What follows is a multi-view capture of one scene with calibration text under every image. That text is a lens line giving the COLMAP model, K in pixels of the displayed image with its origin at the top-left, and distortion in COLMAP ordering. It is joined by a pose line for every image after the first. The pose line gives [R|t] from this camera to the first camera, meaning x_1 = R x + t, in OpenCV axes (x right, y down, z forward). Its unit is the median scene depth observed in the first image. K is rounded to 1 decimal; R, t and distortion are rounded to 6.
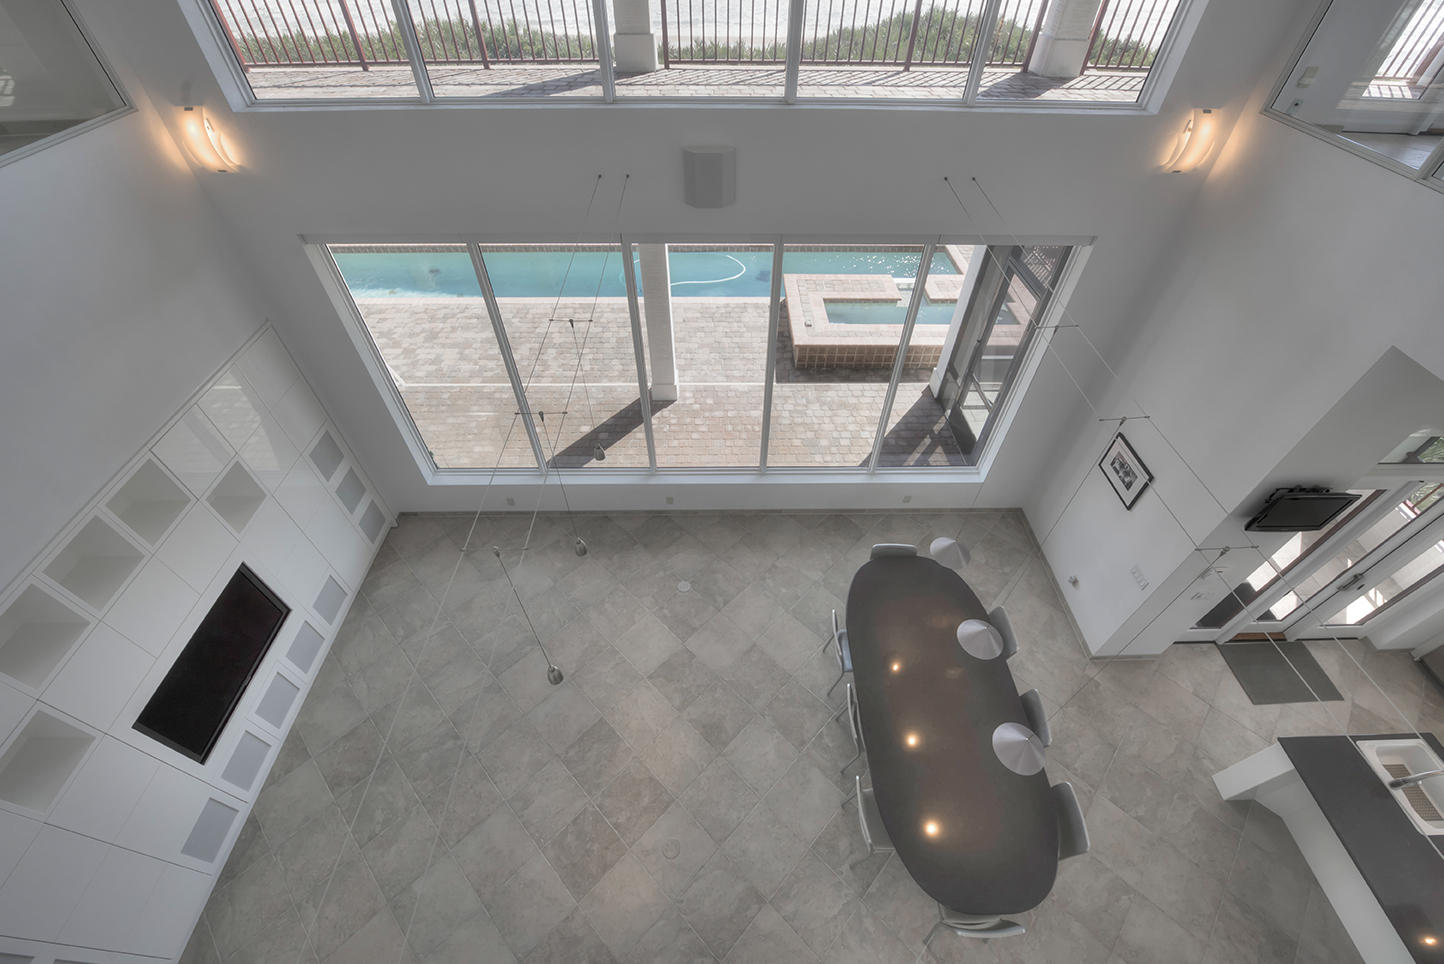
lens RADIAL K [[578.2, 0, 731.5], [0, 578.2, 479.4], [0, 0, 1]] dist [-0.013929, -0.000494]
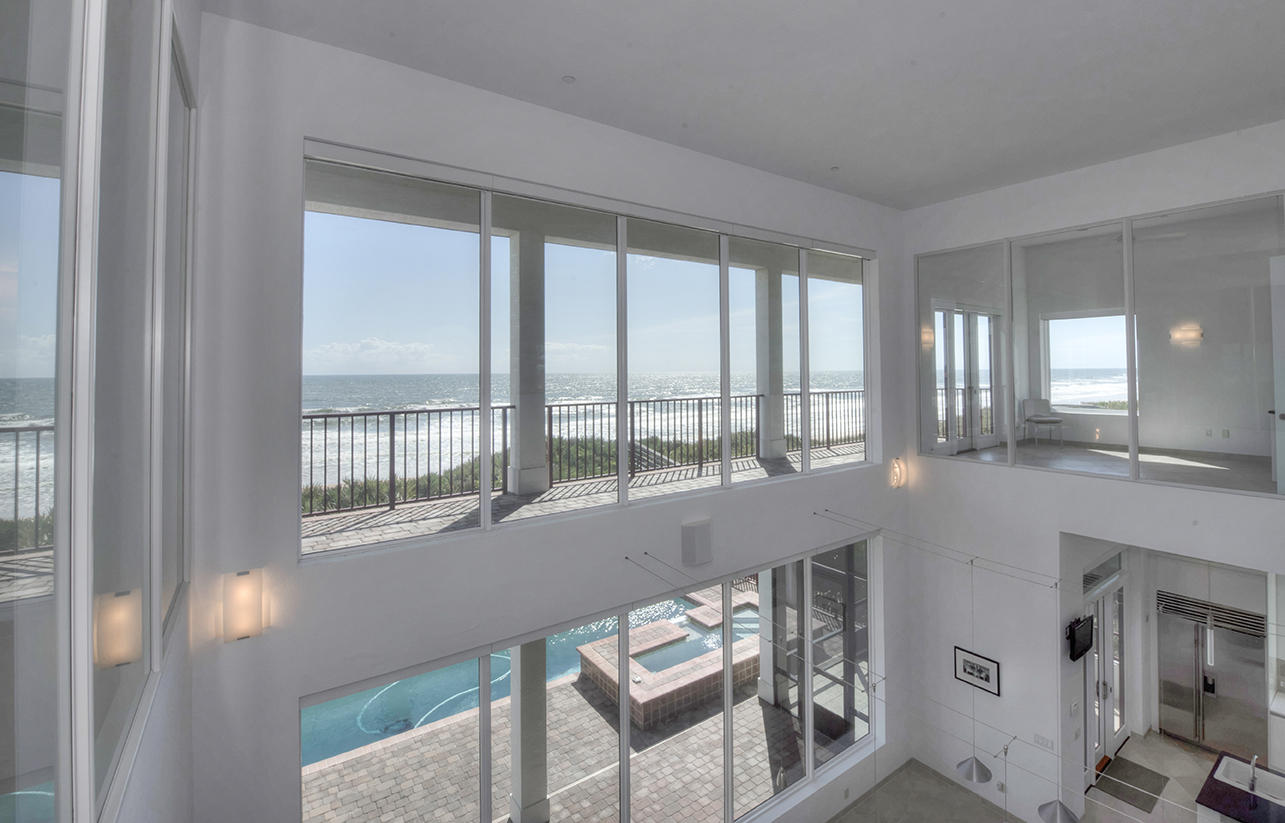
lens RADIAL K [[599.5, 0, 687.1], [0, 599.5, 351.3], [0, 0, 1]] dist [-0.002864, -0.001394]
pose [[0.795456, 0.001479, 0.606010, -0.497193], [0.445832, 0.675896, -0.586854, 0.000518], [-0.410468, 0.736995, 0.536986, -0.048295]]
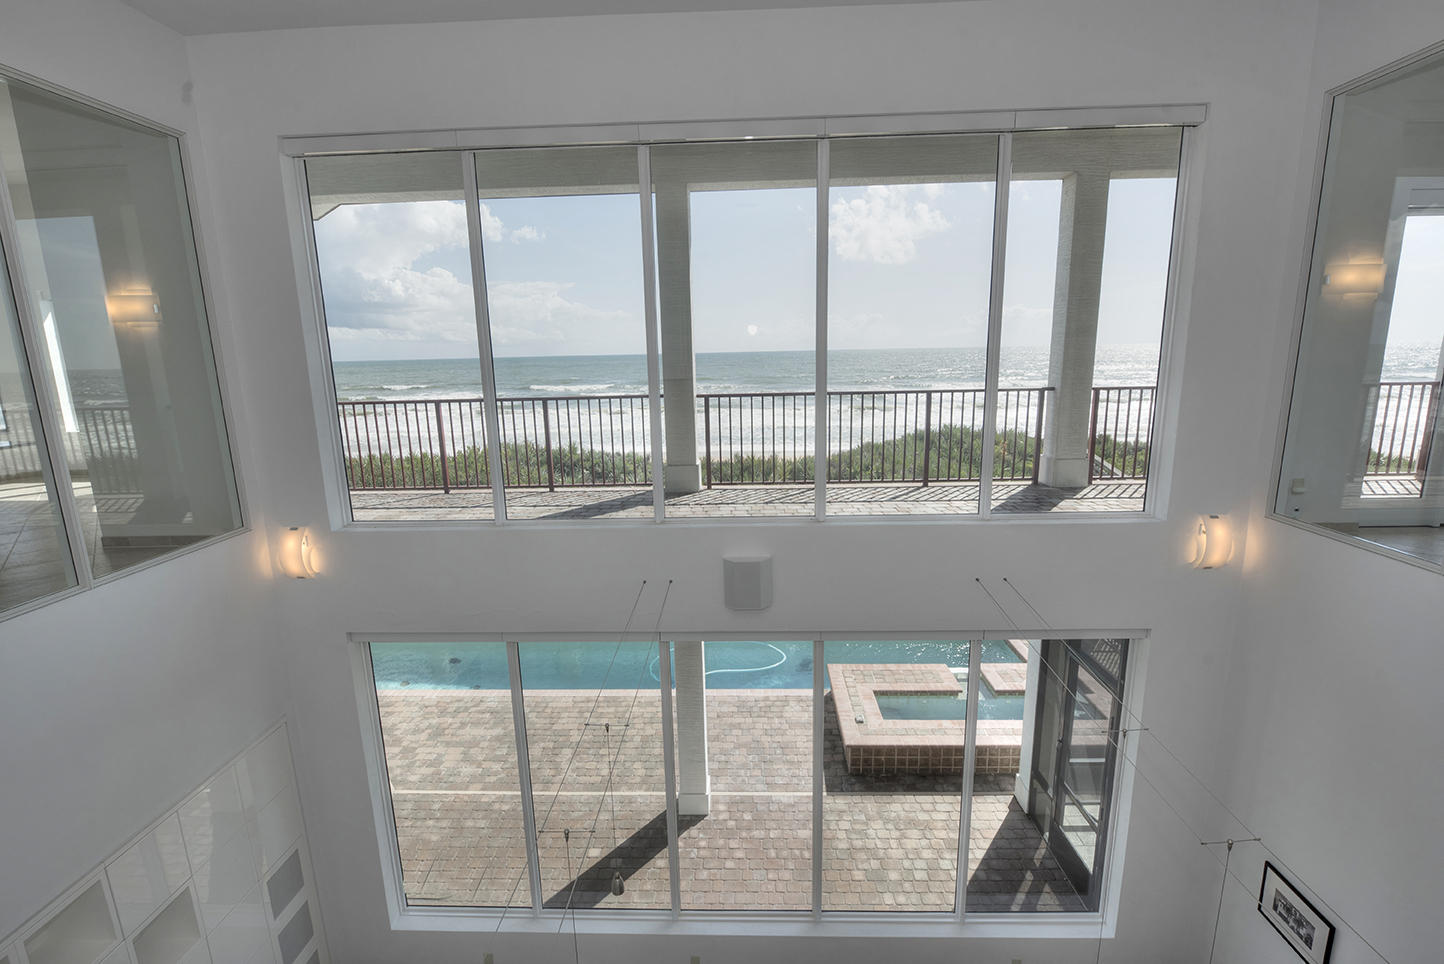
lens RADIAL K [[660.0, 0, 729.2], [0, 660.0, 482.6], [0, 0, 1]] dist [-0.008388, -0.003346]
pose [[0.998103, -0.021689, -0.057613, 0.000466], [-0.014801, 0.823884, -0.566565, 0.005366], [0.059755, 0.566343, 0.822000, -0.049288]]
